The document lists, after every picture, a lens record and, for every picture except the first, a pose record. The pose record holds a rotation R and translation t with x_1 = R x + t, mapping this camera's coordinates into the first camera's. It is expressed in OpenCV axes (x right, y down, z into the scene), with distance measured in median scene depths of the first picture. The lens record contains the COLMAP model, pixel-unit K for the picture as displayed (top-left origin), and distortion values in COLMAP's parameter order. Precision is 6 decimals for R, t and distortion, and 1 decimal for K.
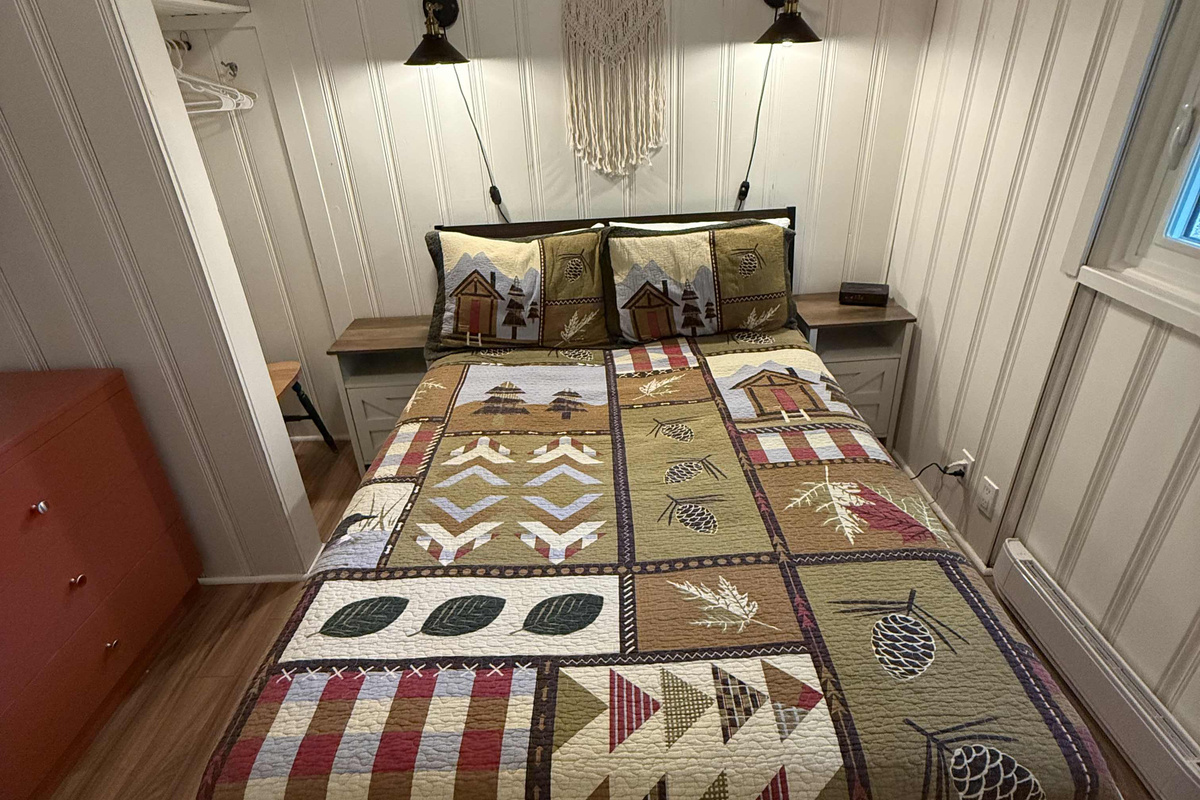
lens RADIAL K [[631.4, 0, 602.1], [0, 631.4, 402.6], [0, 0, 1]] dist [-0.000477, -0.002202]
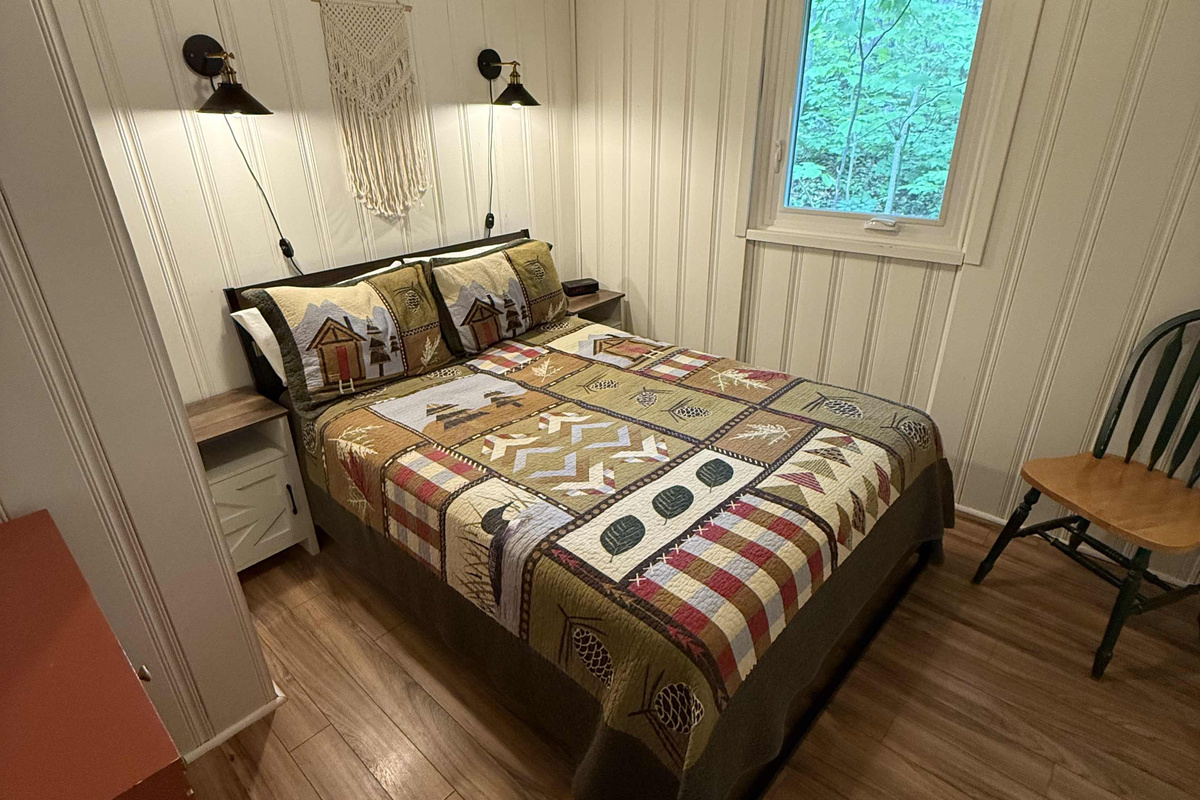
lens RADIAL K [[631.4, 0, 600.5], [0, 631.4, 399.9], [0, 0, 1]] dist [-0.000477, -0.002202]
pose [[0.681430, -0.280855, 0.675850, -0.735064], [0.343979, 0.937993, 0.042972, 0.015157], [-0.646012, 0.203196, 0.735785, 0.041321]]
